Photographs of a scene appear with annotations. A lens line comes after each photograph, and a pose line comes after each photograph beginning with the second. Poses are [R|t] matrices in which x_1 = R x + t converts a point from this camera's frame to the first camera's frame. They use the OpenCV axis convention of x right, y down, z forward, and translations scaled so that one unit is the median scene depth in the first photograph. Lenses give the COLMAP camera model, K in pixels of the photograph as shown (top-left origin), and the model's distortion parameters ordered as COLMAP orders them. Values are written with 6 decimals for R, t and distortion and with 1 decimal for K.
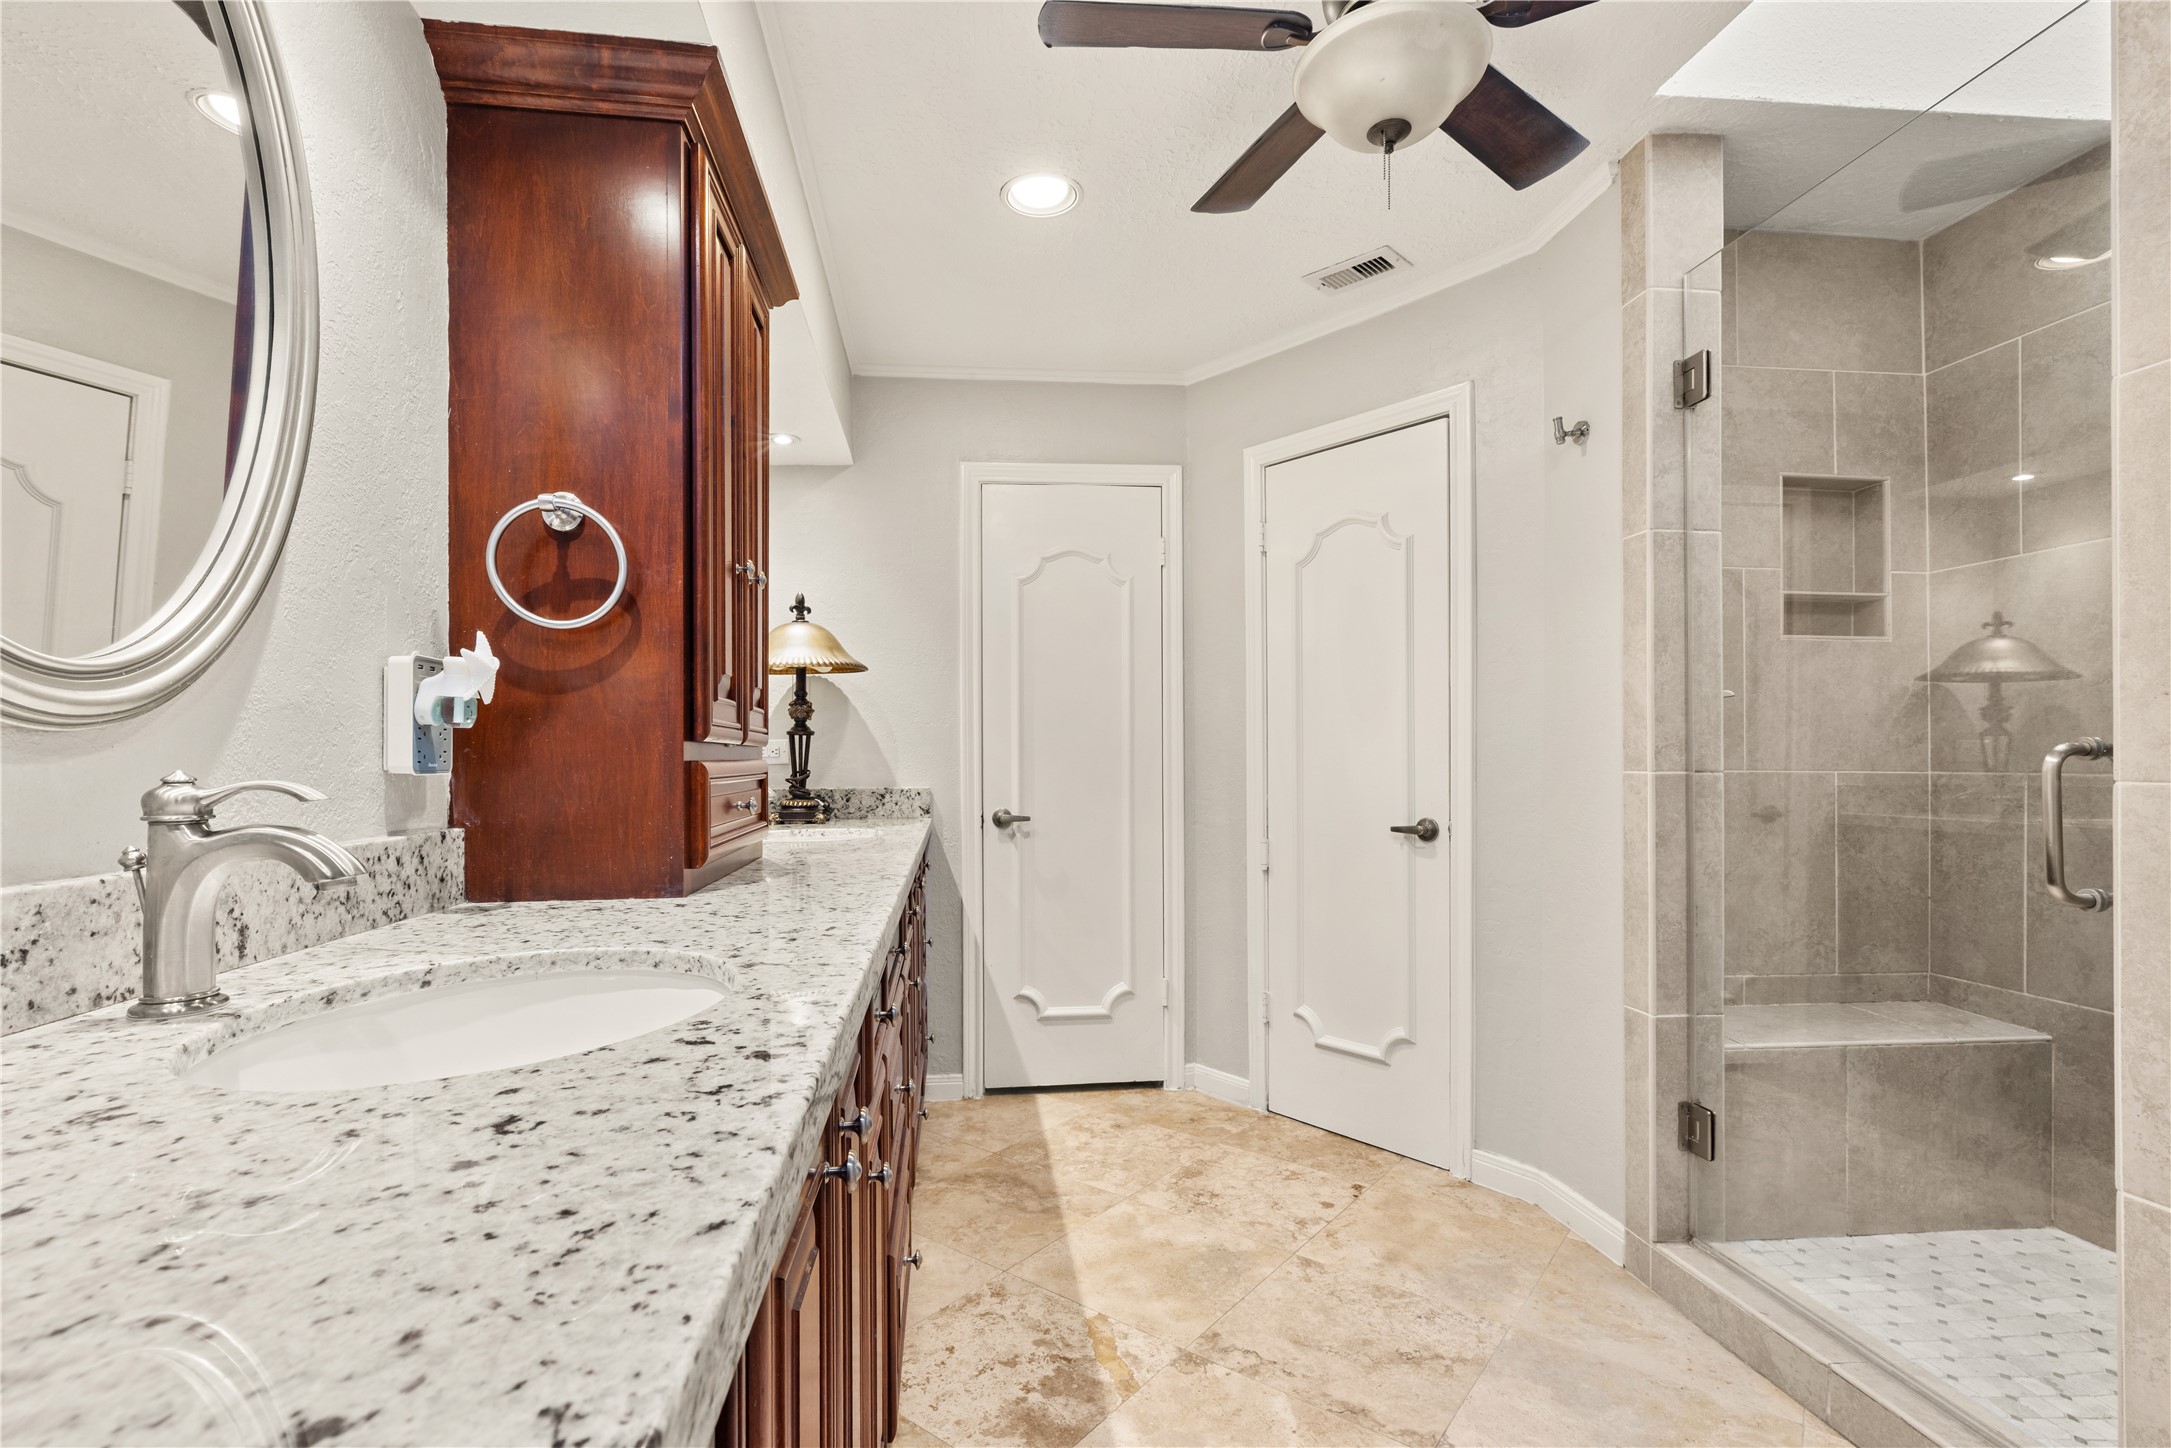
lens RADIAL K [[986.5, 0, 1075.3], [0, 986.5, 751.2], [0, 0, 1]] dist [0.006710, -0.000429]
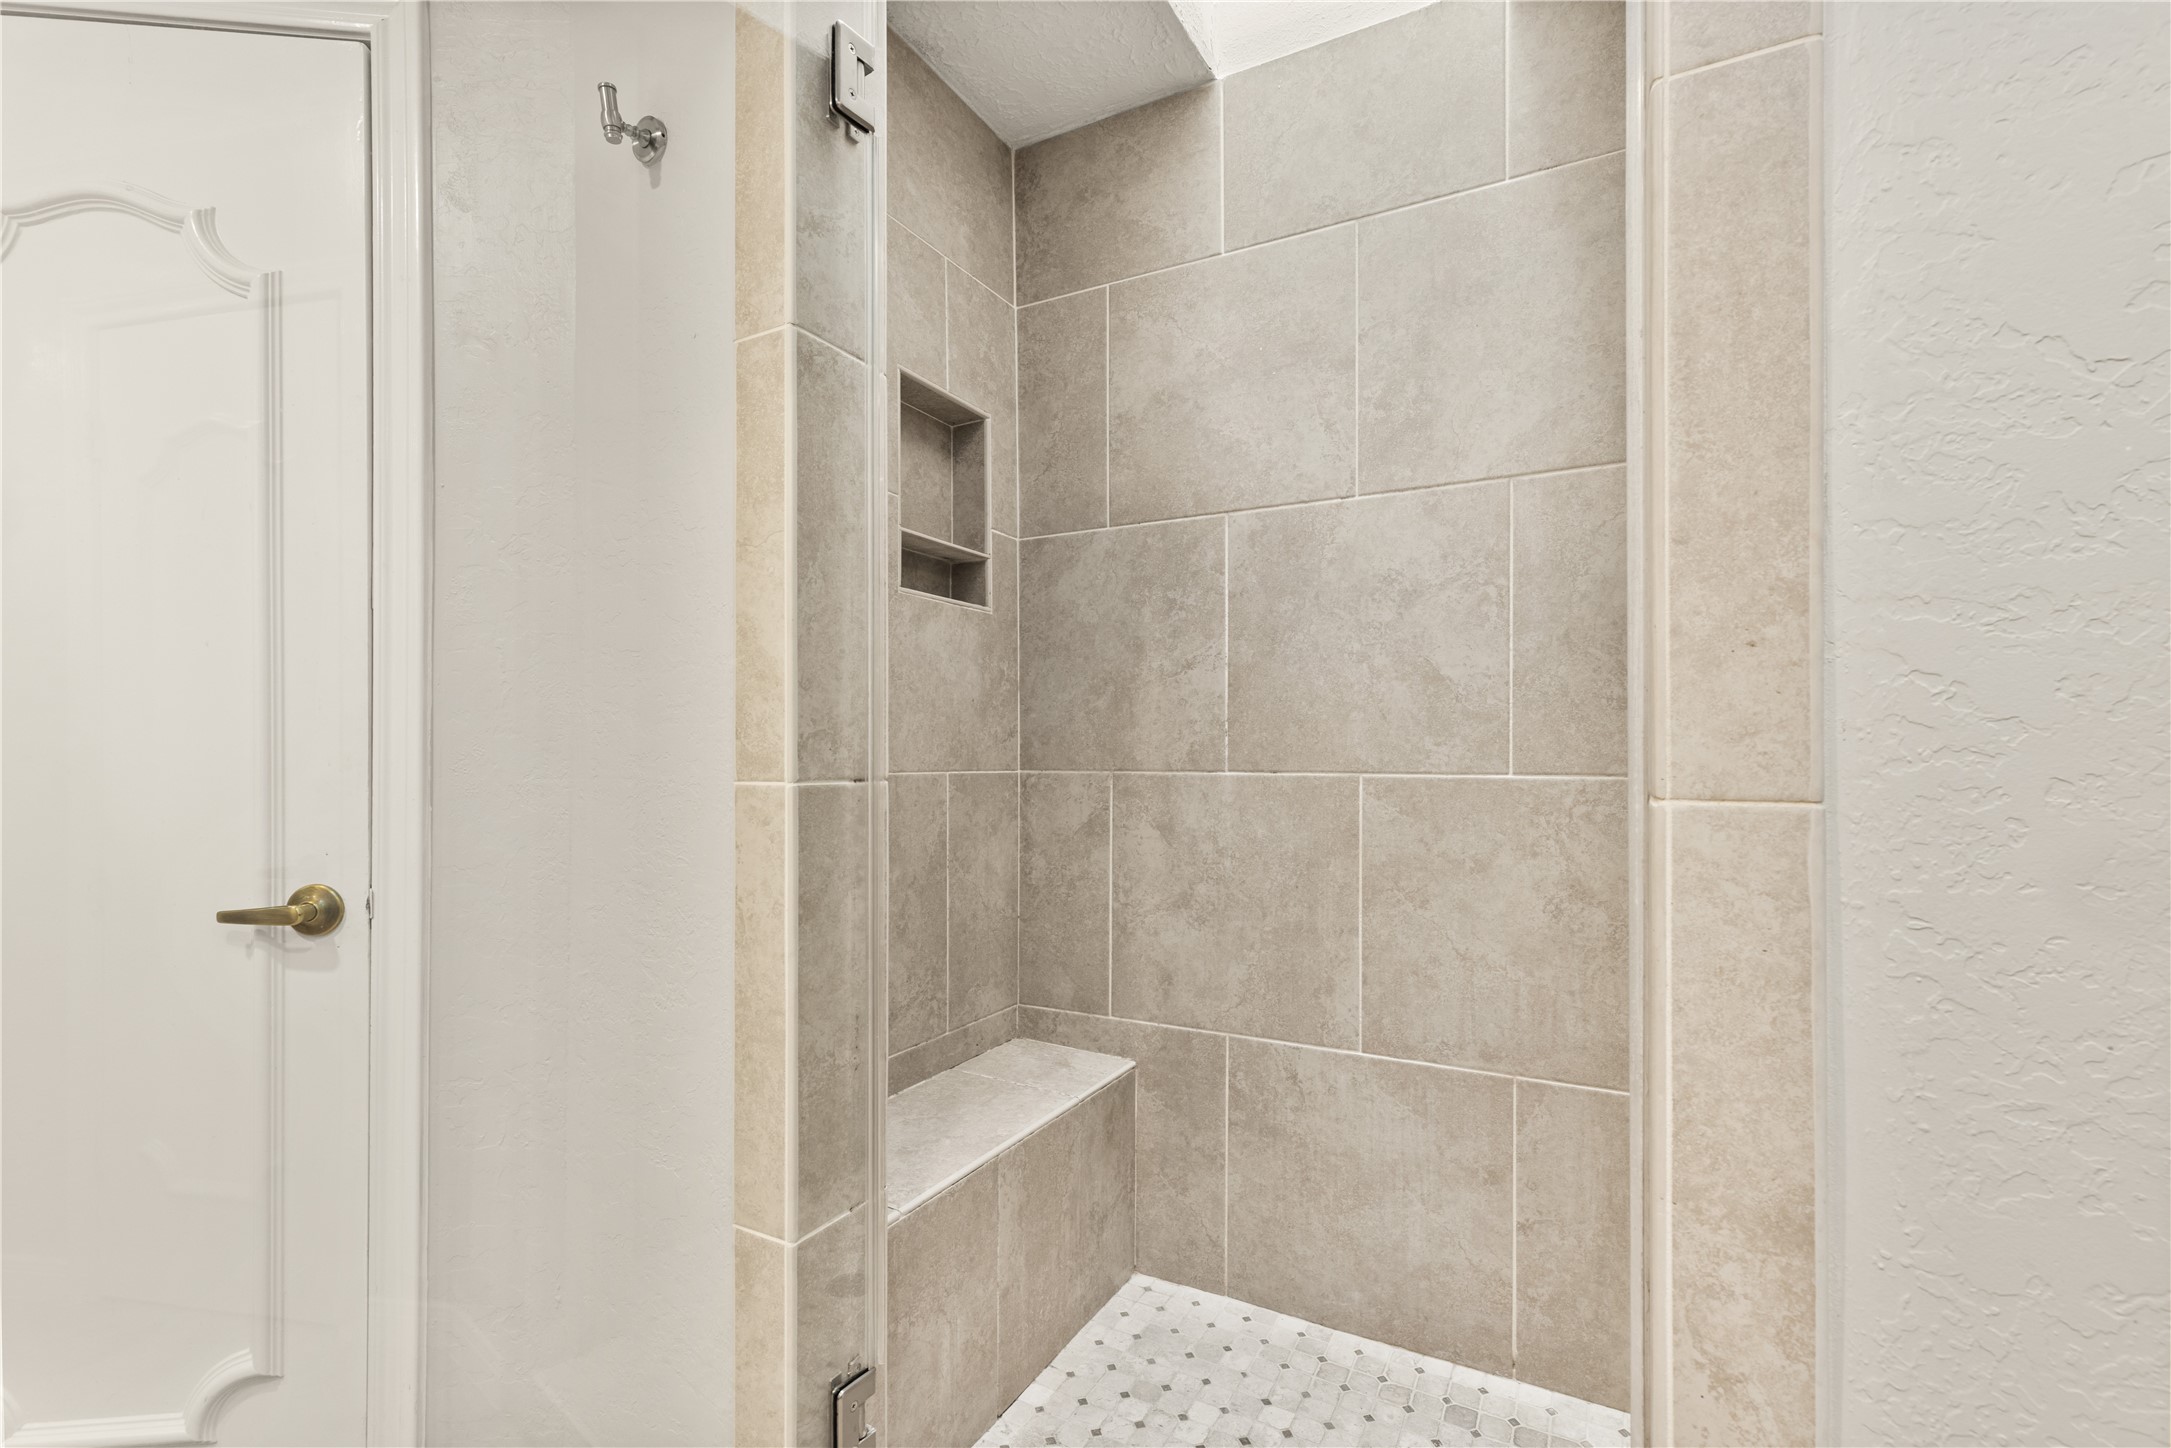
lens RADIAL K [[986.5, 0, 1085.6], [0, 986.5, 750.0], [0, 0, 1]] dist [0.006710, -0.000429]
pose [[0.578774, 0.001649, 0.815487, 0.225397], [-0.004643, 0.999988, 0.001273, 0.001731], [-0.815475, -0.004523, 0.578775, 0.526206]]
